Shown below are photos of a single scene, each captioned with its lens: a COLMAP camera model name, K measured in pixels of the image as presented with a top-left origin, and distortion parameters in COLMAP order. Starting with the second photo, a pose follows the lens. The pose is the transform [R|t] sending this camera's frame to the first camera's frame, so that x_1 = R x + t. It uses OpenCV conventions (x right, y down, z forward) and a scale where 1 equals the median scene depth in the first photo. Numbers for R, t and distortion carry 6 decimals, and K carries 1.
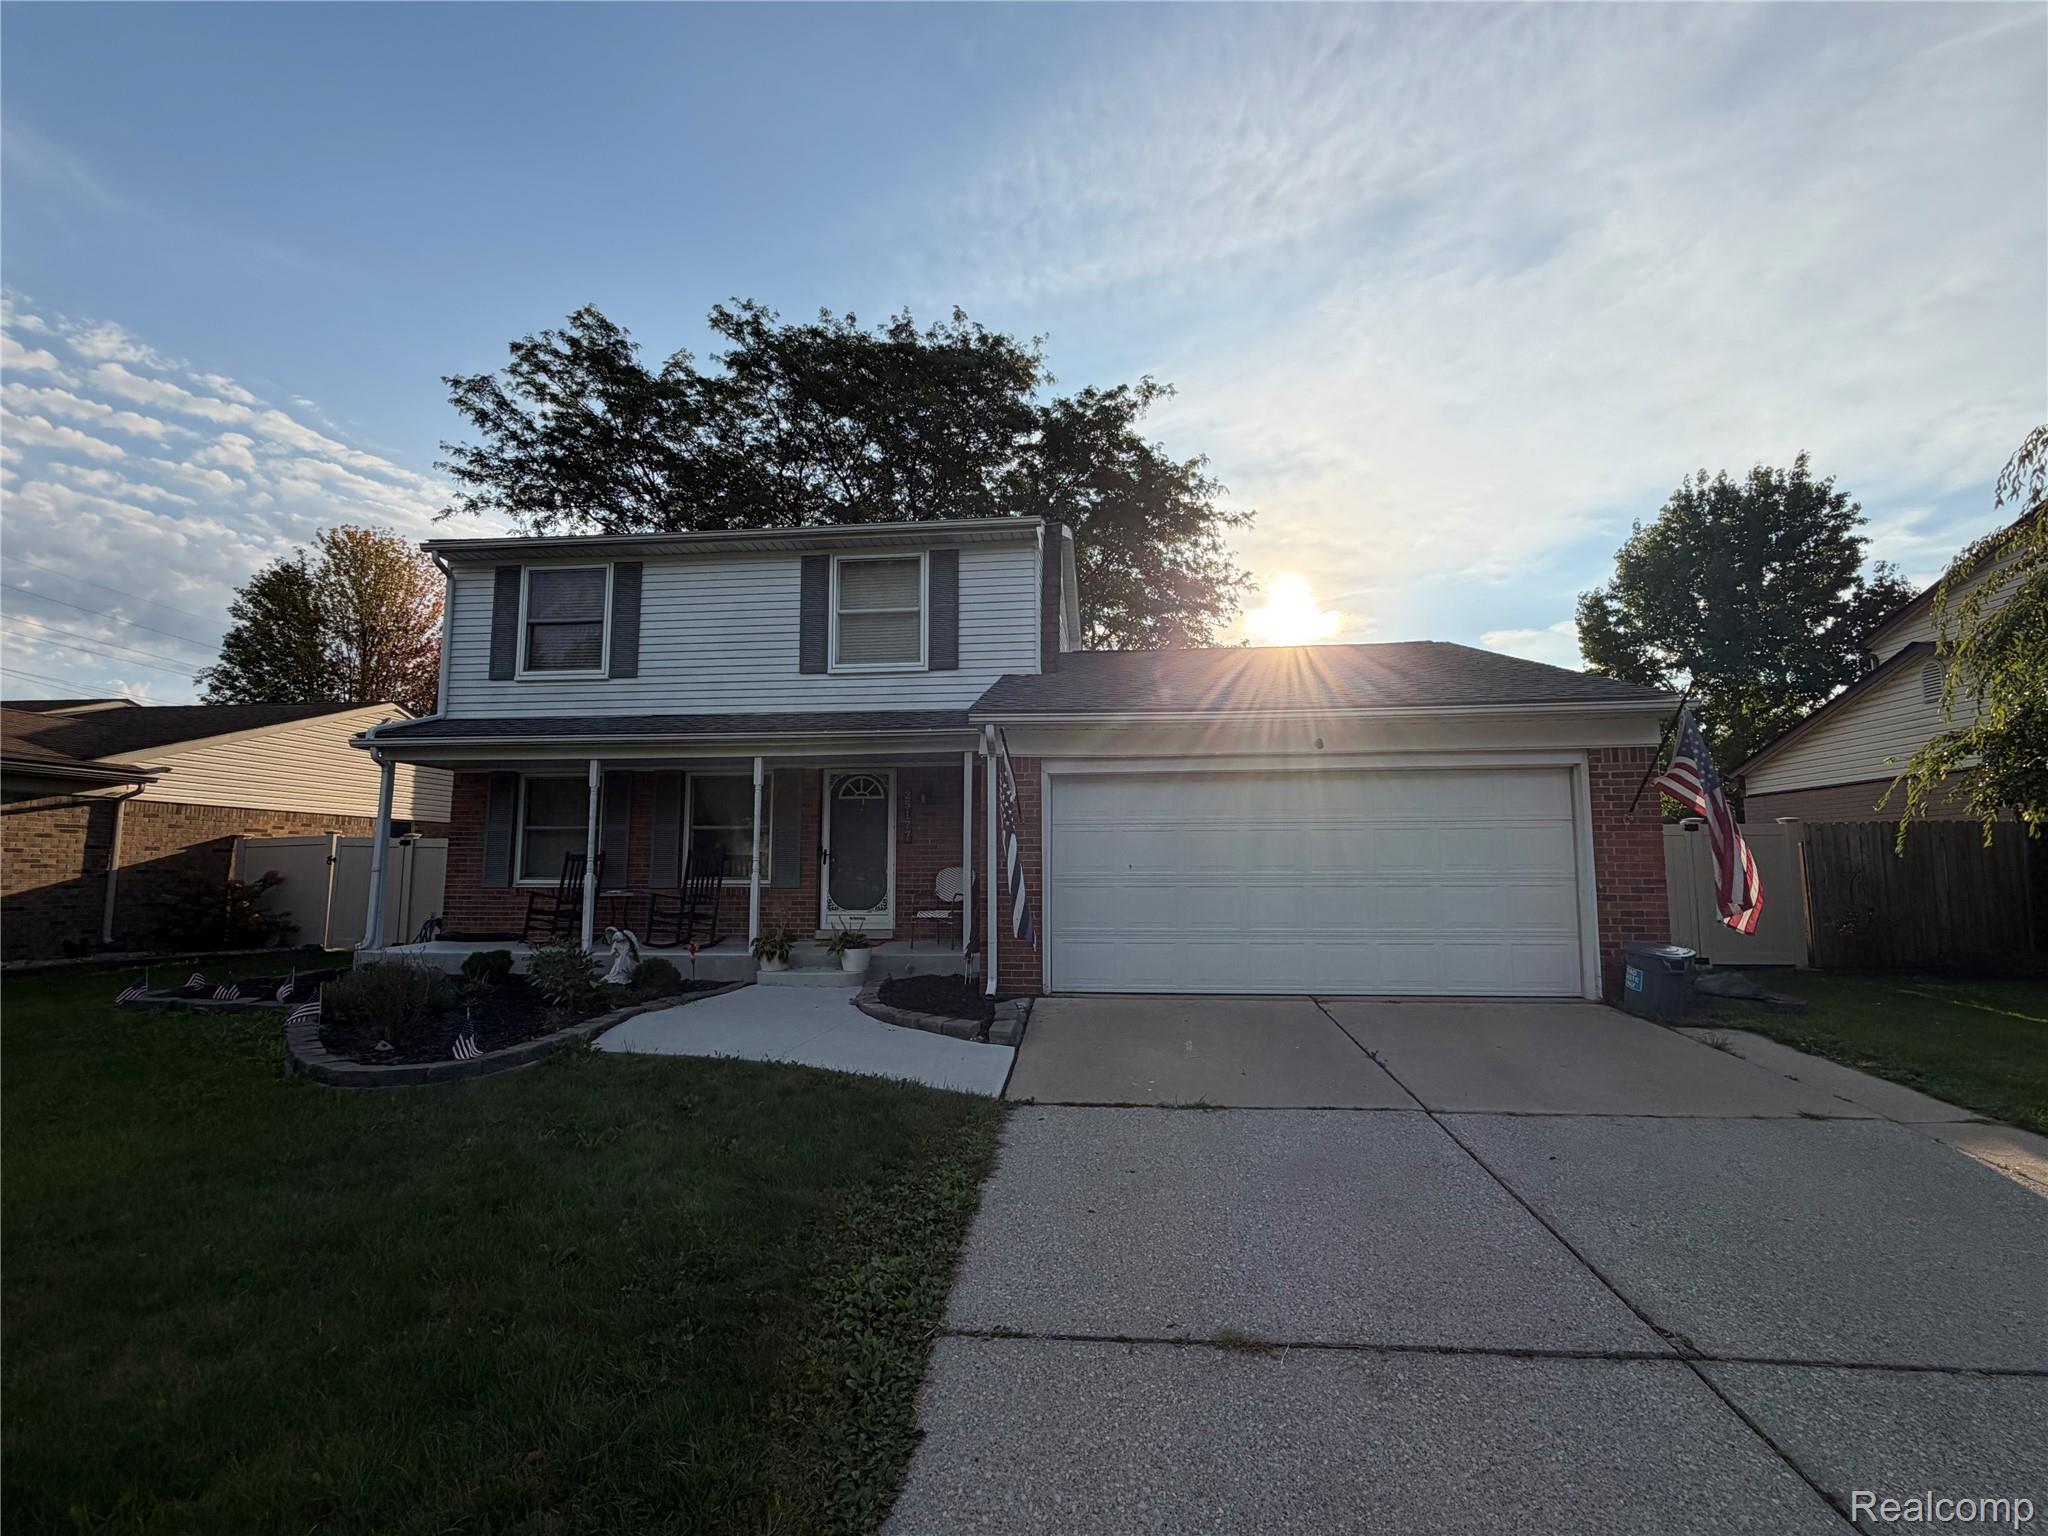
lens RADIAL K [[916.0, 0, 1024.0], [0, 916.0, 768.0], [0, 0, 1]] dist [0.000689, 0.000127]
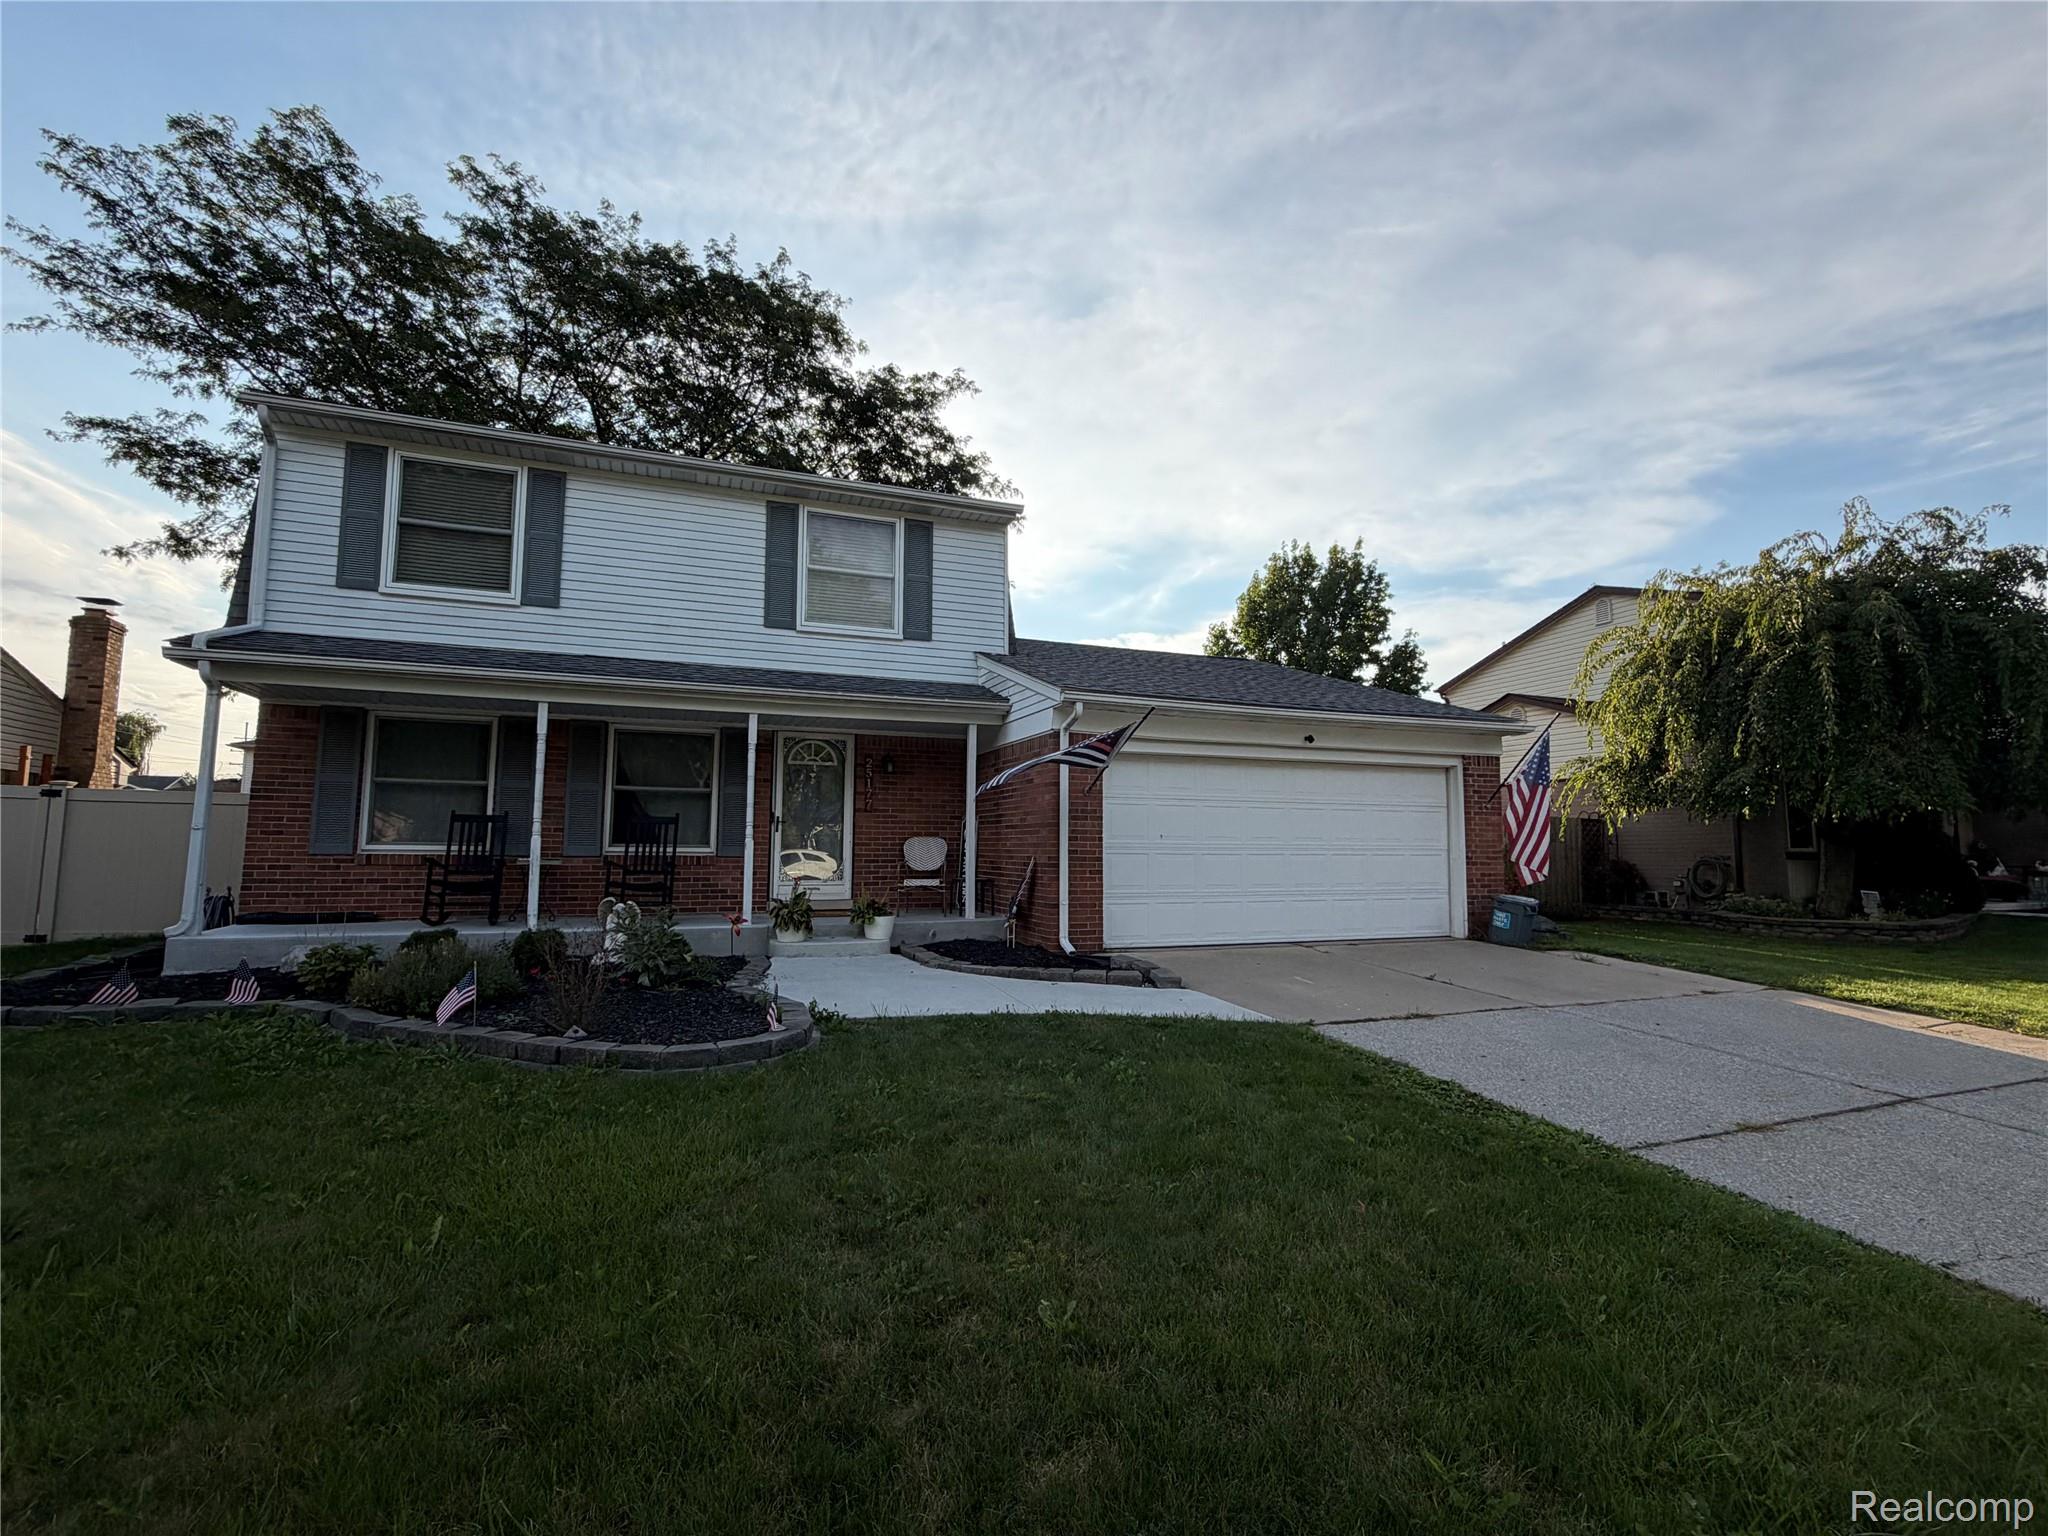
lens RADIAL K [[916.0, 0, 1024.0], [0, 916.0, 768.0], [0, 0, 1]] dist [0.000689, 0.000127]
pose [[0.894635, 0.049105, 0.444091, -0.243289], [-0.056846, 0.998374, 0.004126, 0.012608], [-0.443166, -0.028936, 0.895972, 0.026602]]
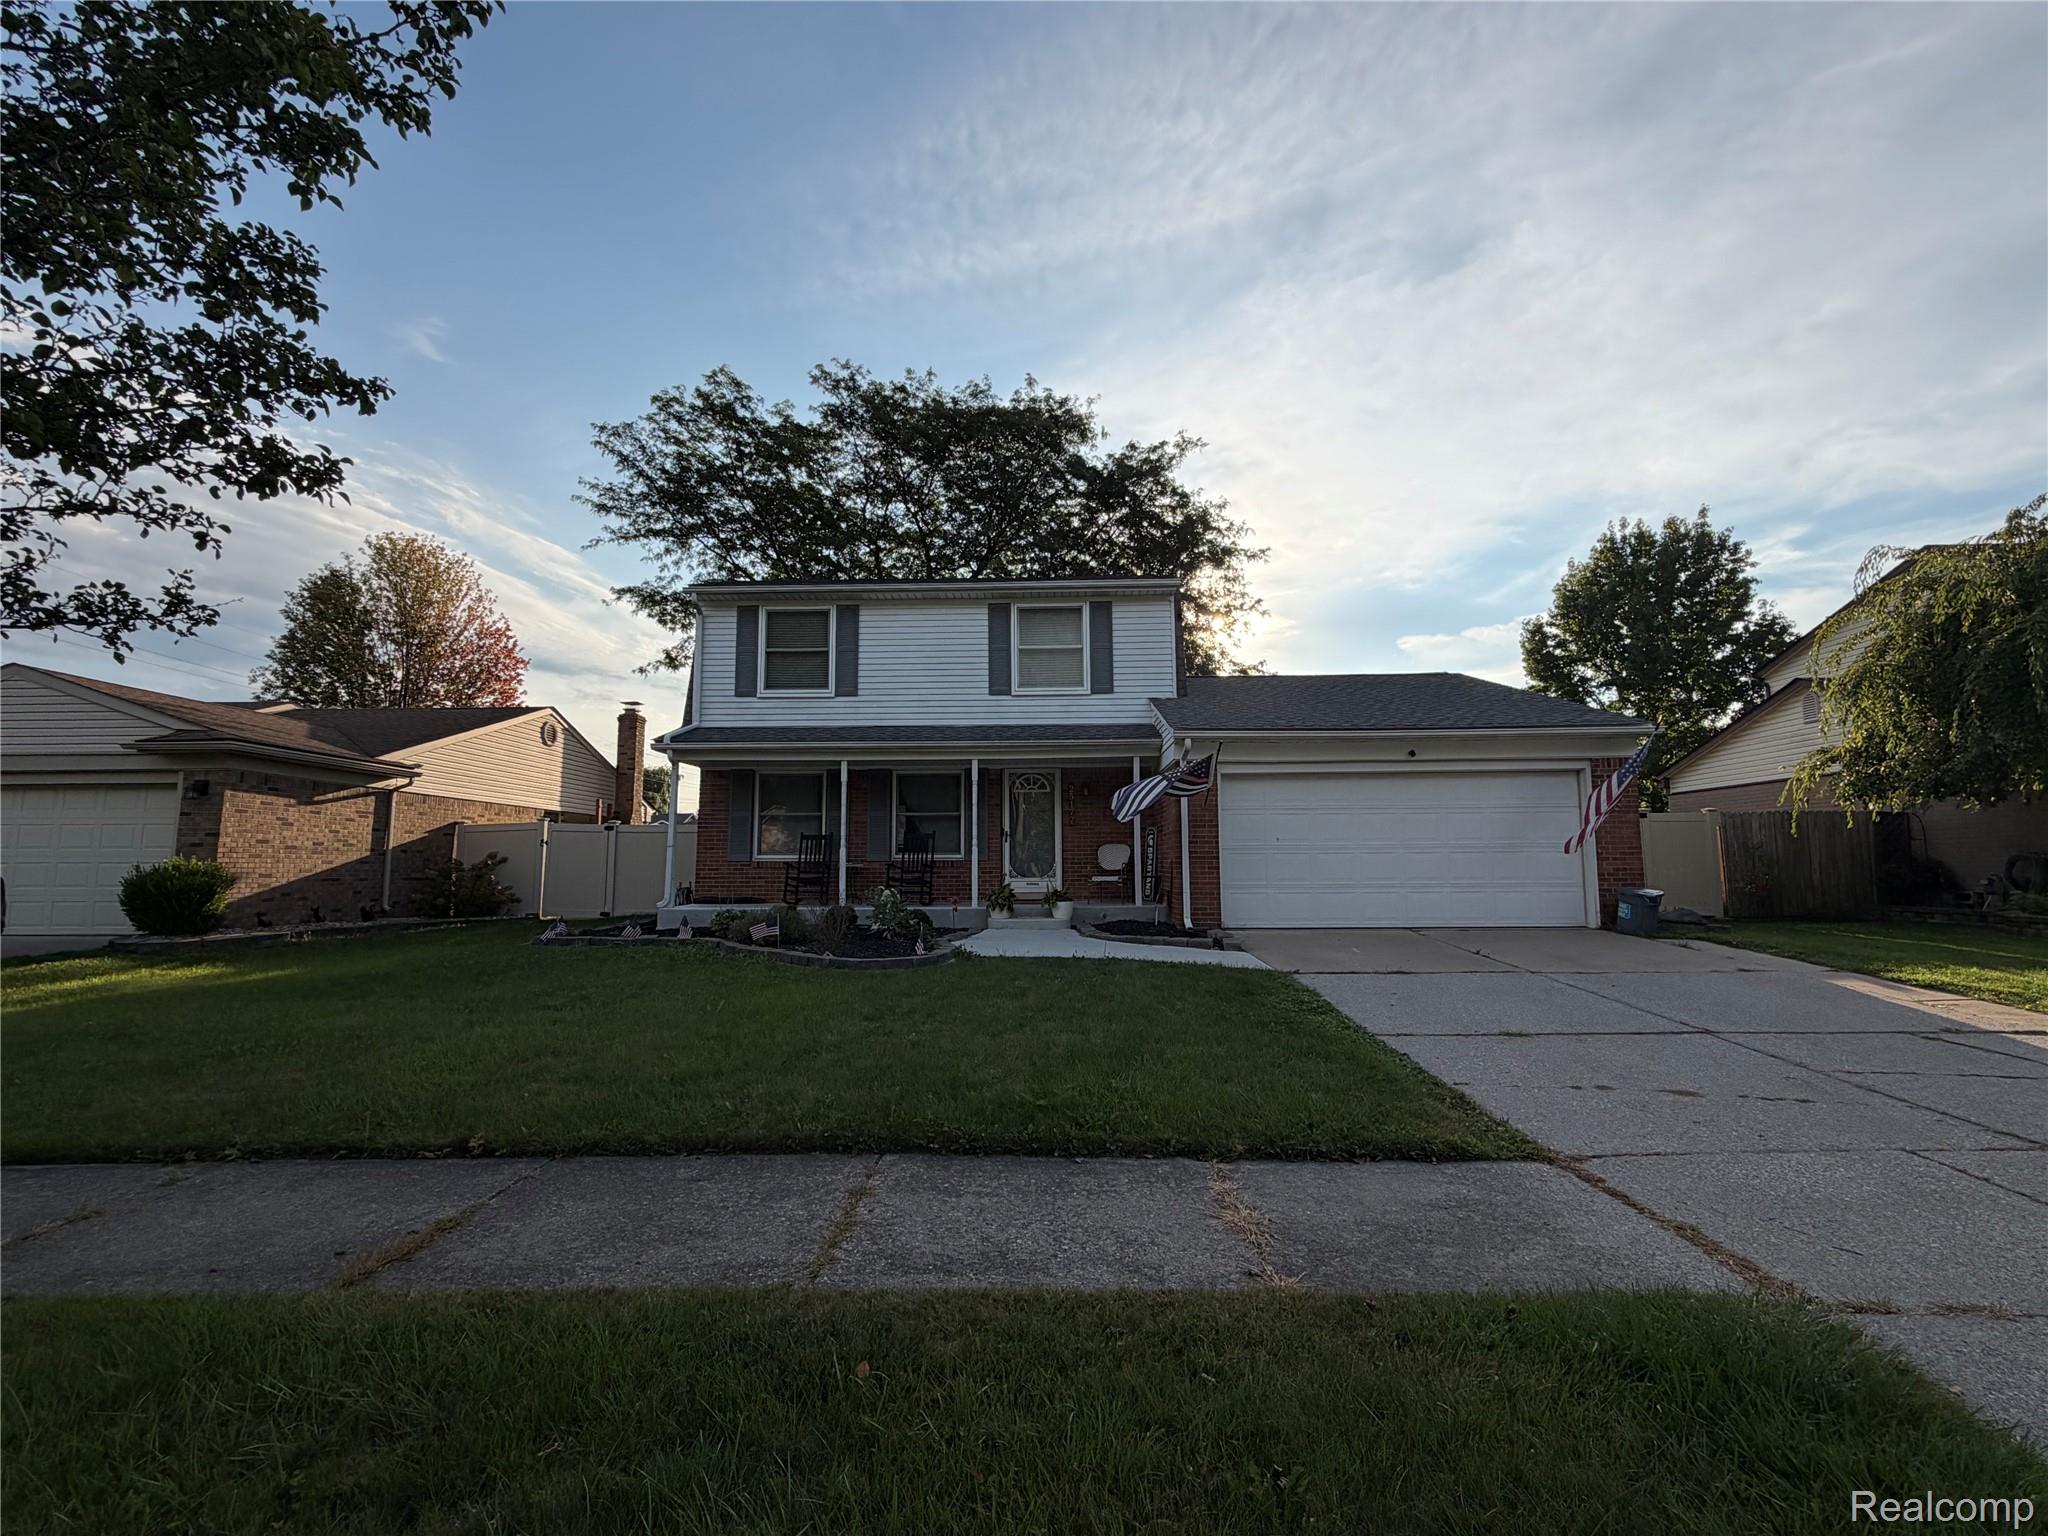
lens RADIAL K [[906.6, 0, 1027.6], [0, 906.6, 766.6], [0, 0, 1]] dist [0.003485, 0.000936]
pose [[0.997375, 0.005661, 0.072183, -0.165513], [-0.005594, 0.999984, -0.001126, -0.000254], [-0.072188, 0.000719, 0.997391, -0.165044]]
